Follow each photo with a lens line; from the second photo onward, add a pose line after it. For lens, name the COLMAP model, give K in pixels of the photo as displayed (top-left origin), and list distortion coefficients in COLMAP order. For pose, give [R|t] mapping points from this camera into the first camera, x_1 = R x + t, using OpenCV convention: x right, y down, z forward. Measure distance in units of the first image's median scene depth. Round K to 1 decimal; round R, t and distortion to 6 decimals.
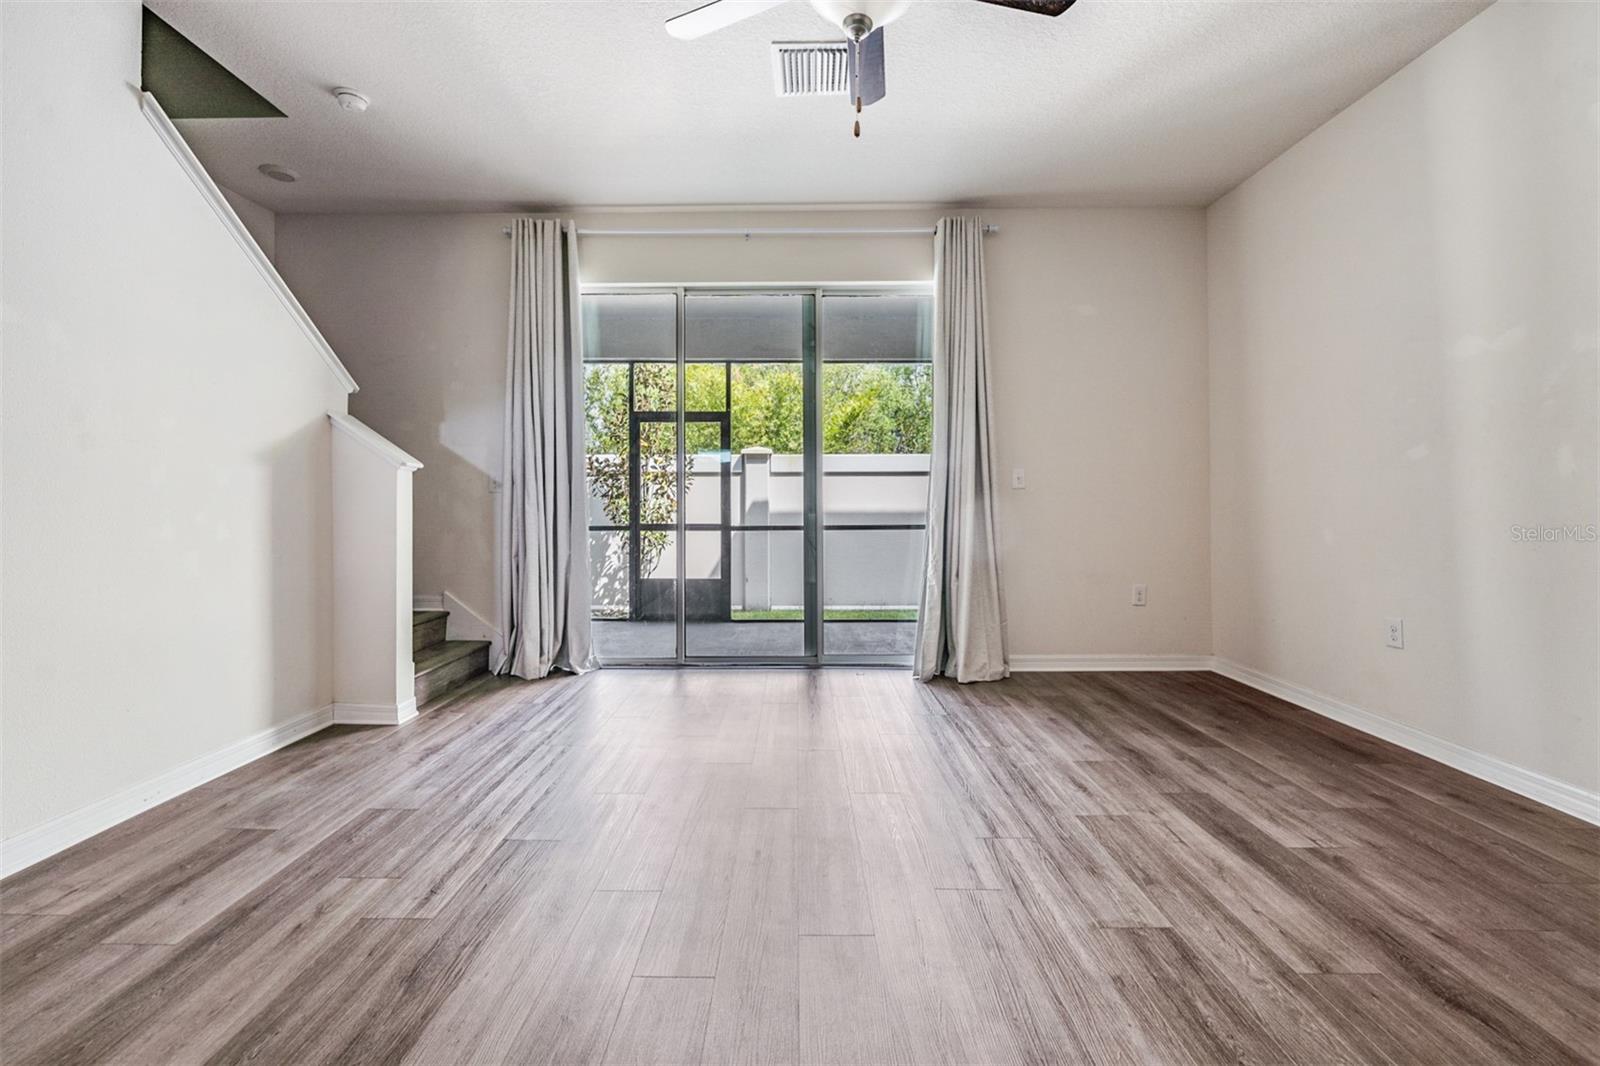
lens RADIAL K [[683.4, 0, 789.7], [0, 683.4, 498.5], [0, 0, 1]] dist [0.002331, -0.000122]
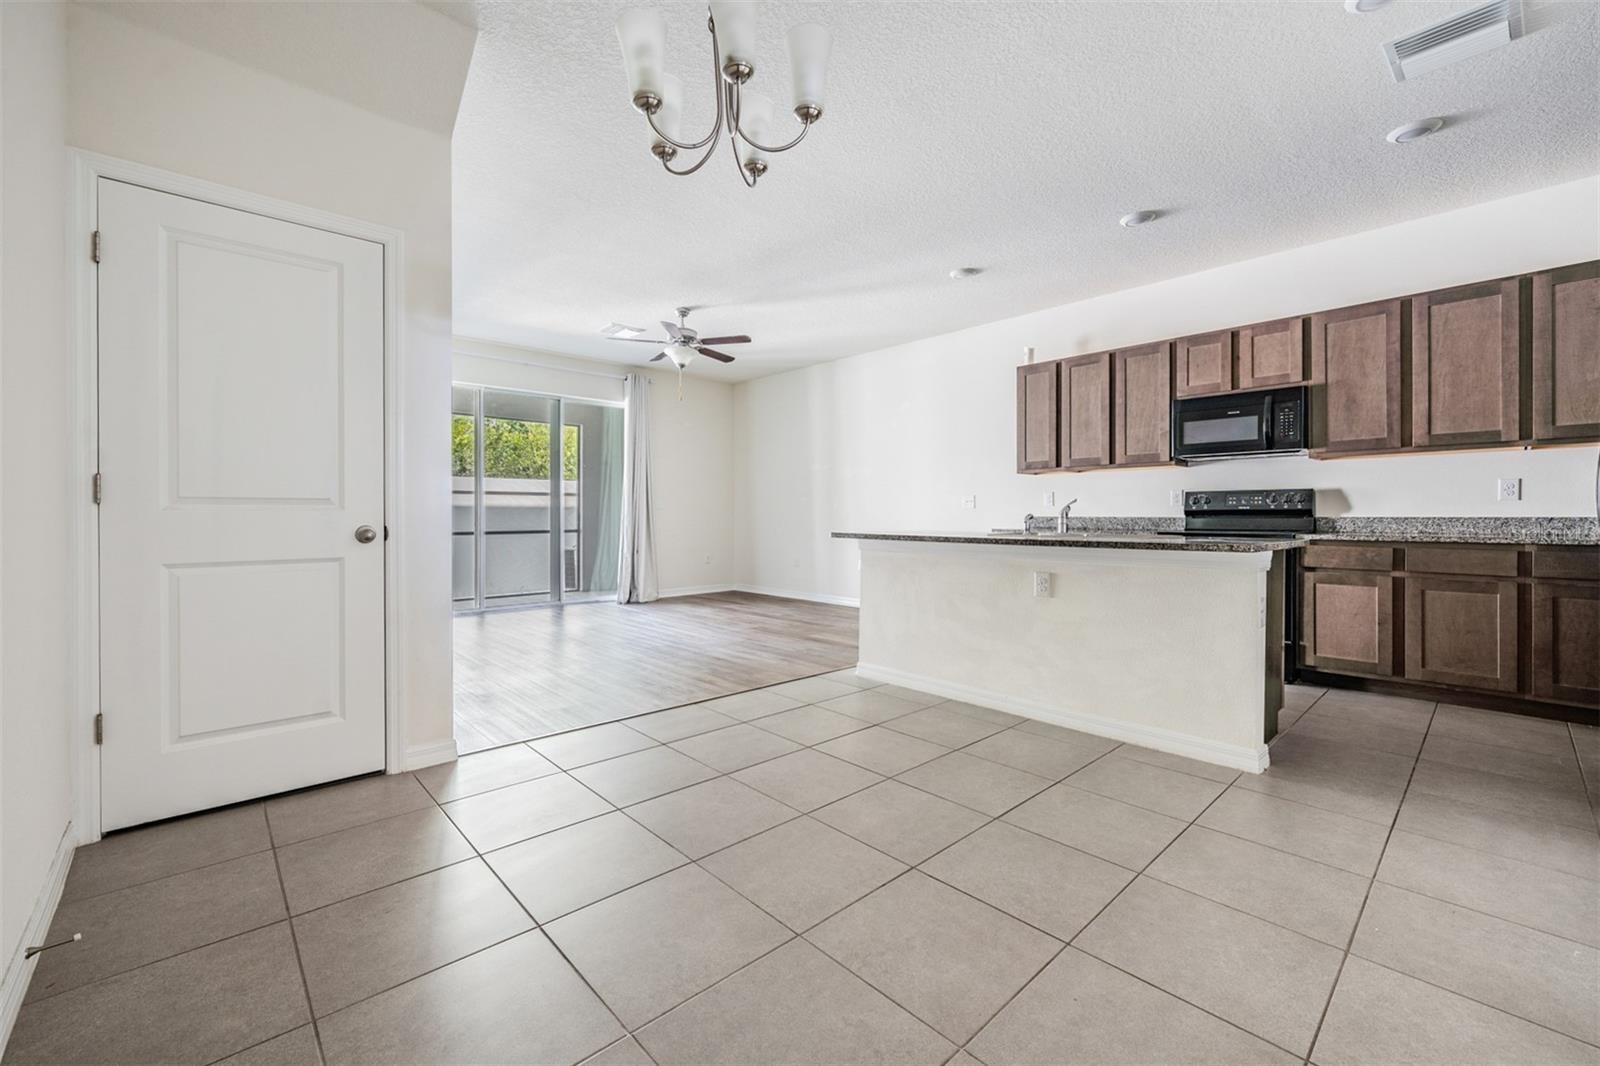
lens RADIAL K [[641.3, 0, 797.1], [0, 641.3, 517.9], [0, 0, 1]] dist [-0.003978, 0.000767]
pose [[0.727945, 0.001170, 0.685634, -0.745884], [-0.006919, 0.999960, 0.005640, -0.002562], [-0.685600, -0.008849, 0.727924, -0.742910]]
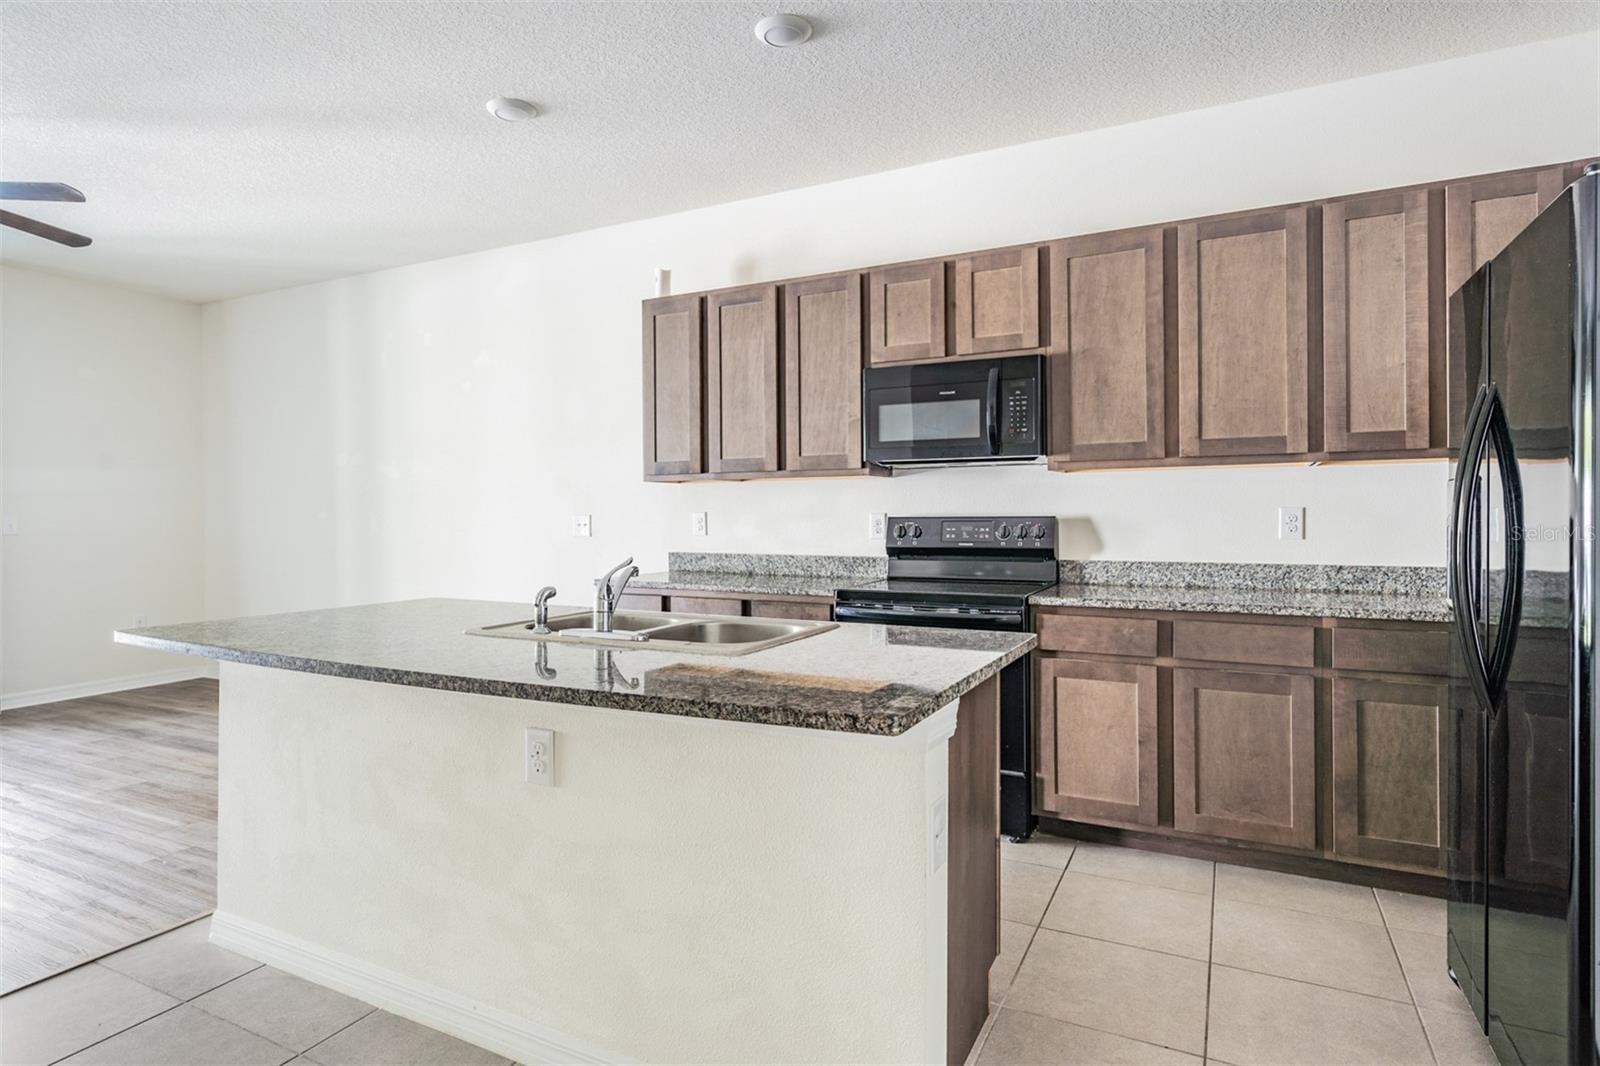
lens RADIAL K [[848.8, 0, 789.8], [0, 848.8, 515.9], [0, 0, 1]] dist [0.001787, -0.000656]
pose [[0.443635, -0.000231, 0.896207, -0.327178], [-0.002074, 0.999997, 0.001284, -0.052792], [-0.896205, -0.002428, 0.443633, -0.704421]]
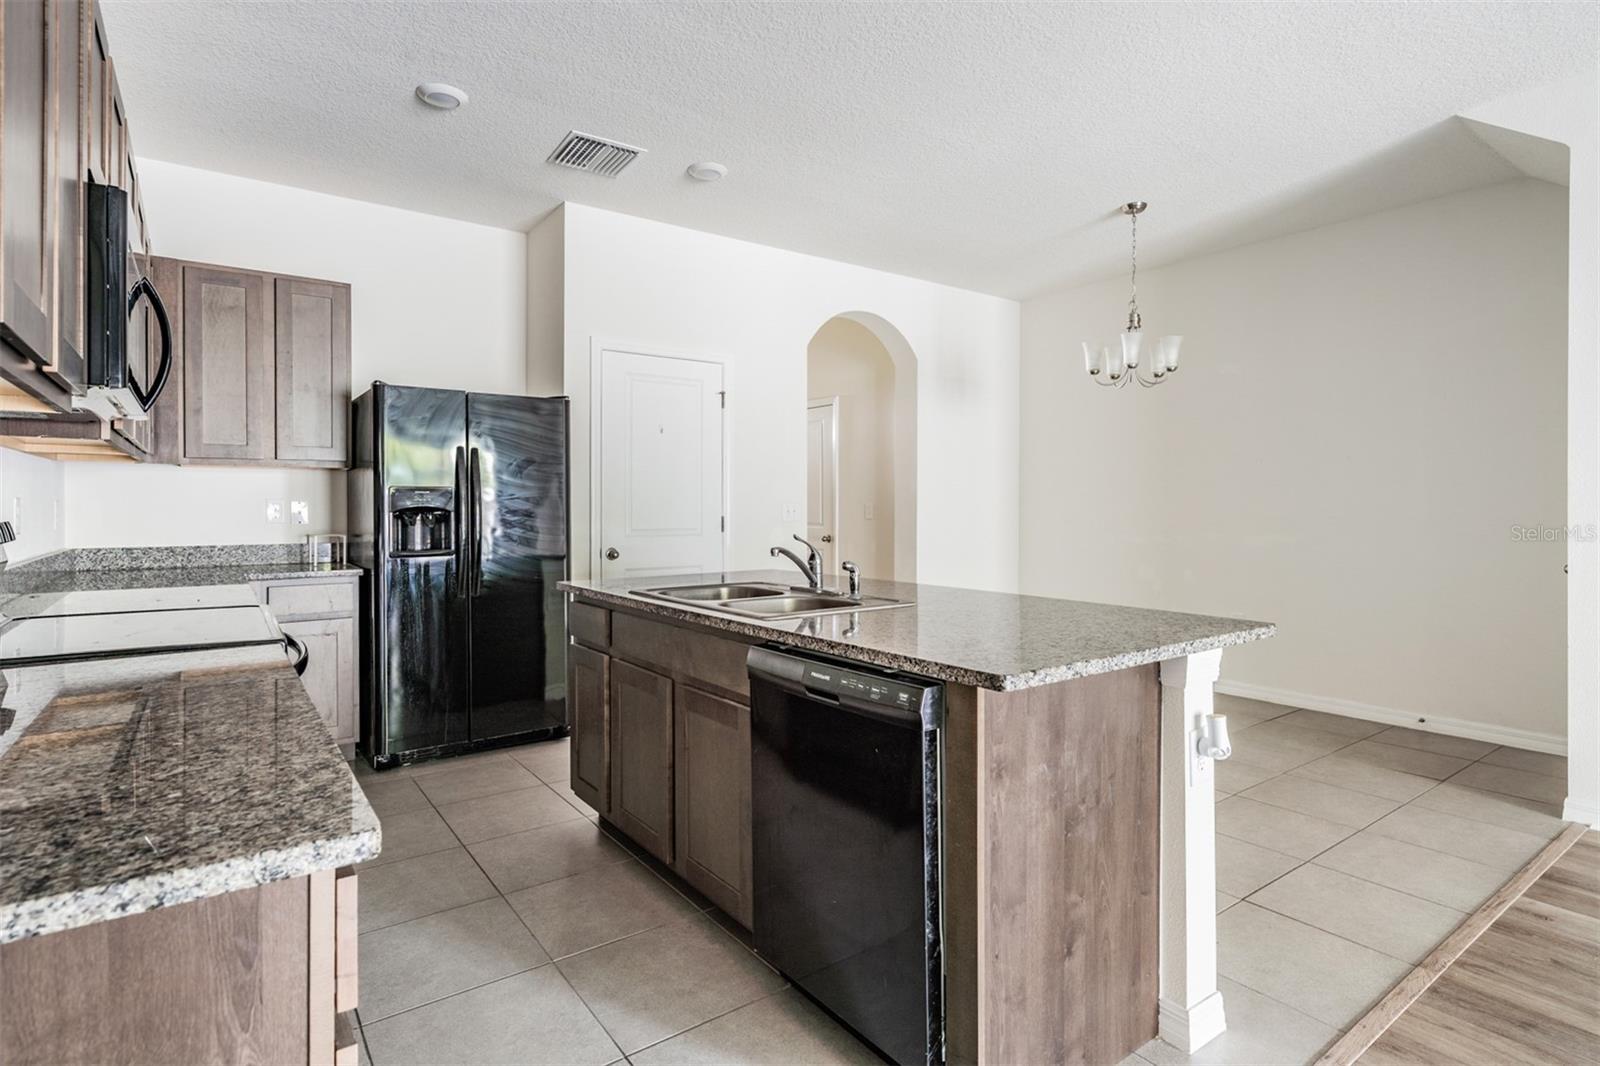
lens RADIAL K [[808.8, 0, 789.2], [0, 808.8, 512.4], [0, 0, 1]] dist [0.001102, 0.000398]
pose [[-0.799952, 0.003806, -0.600052, 0.519190], [0.004199, 0.999991, 0.000745, -0.045935], [0.600049, -0.001924, -0.799961, 0.169827]]
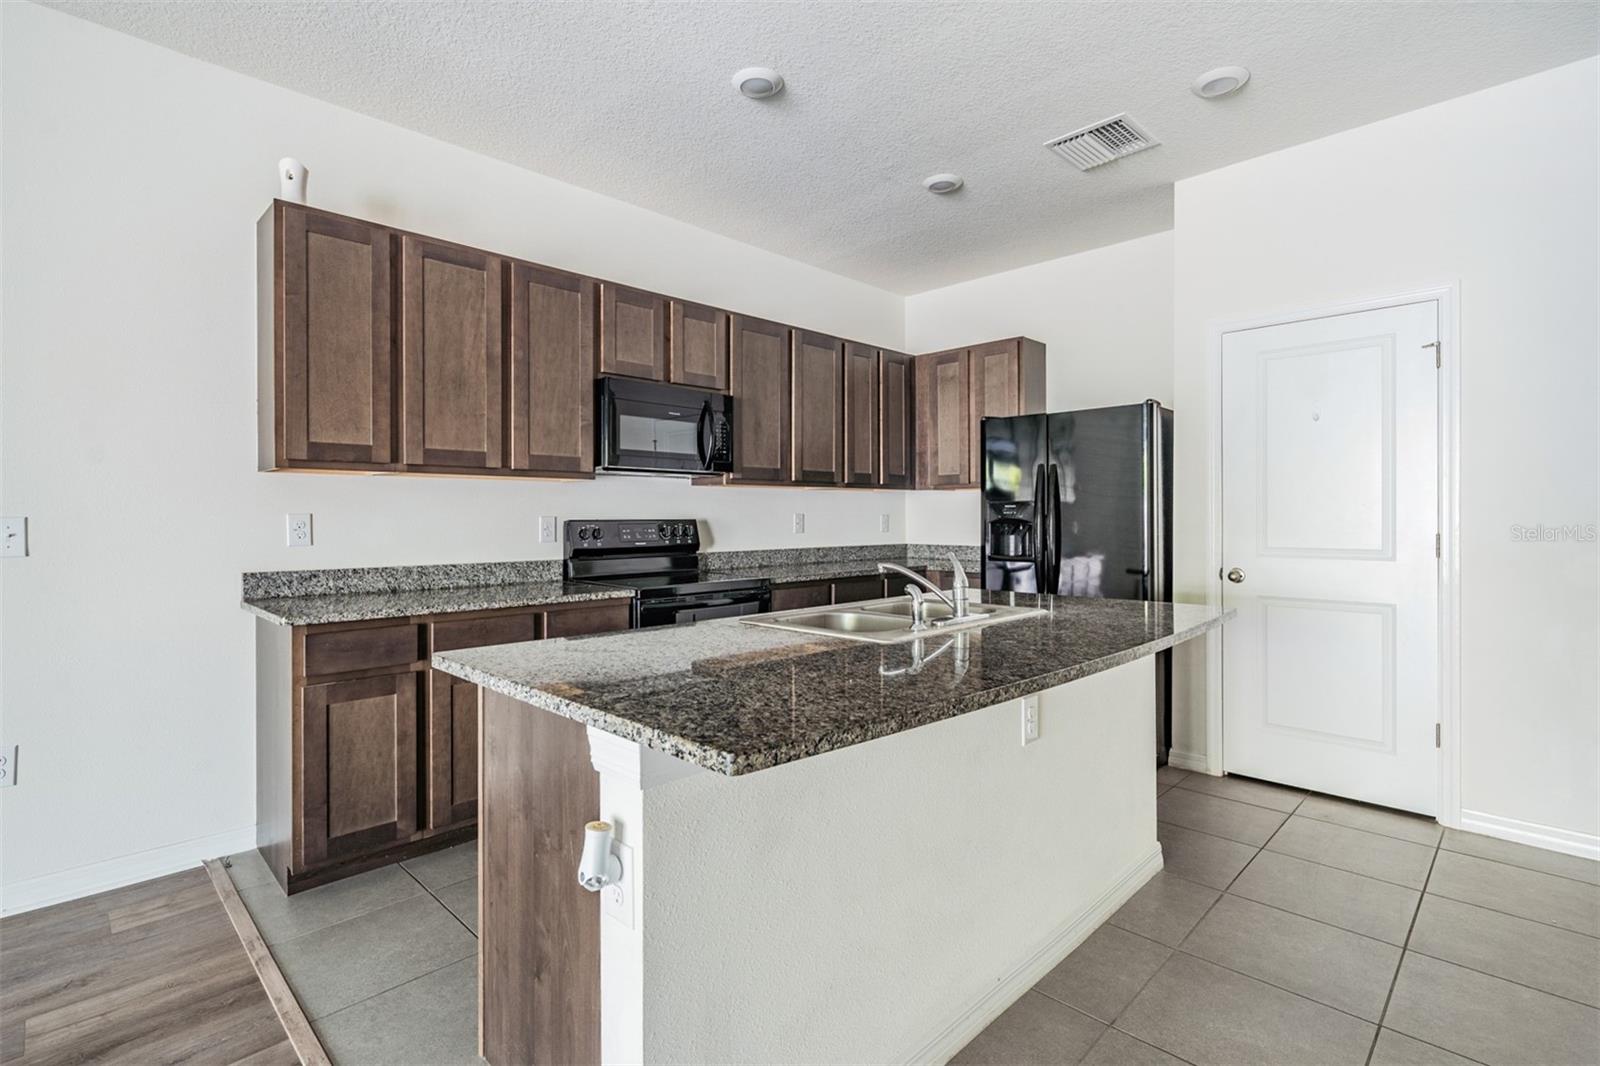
lens RADIAL K [[766.7, 0, 783.1], [0, 766.7, 514.9], [0, 0, 1]] dist [0.002390, -0.000004]
pose [[-0.711761, 0.001320, 0.702421, -0.209785], [-0.003111, 0.999982, -0.005032, -0.052831], [-0.702415, -0.005767, -0.711744, 0.119893]]
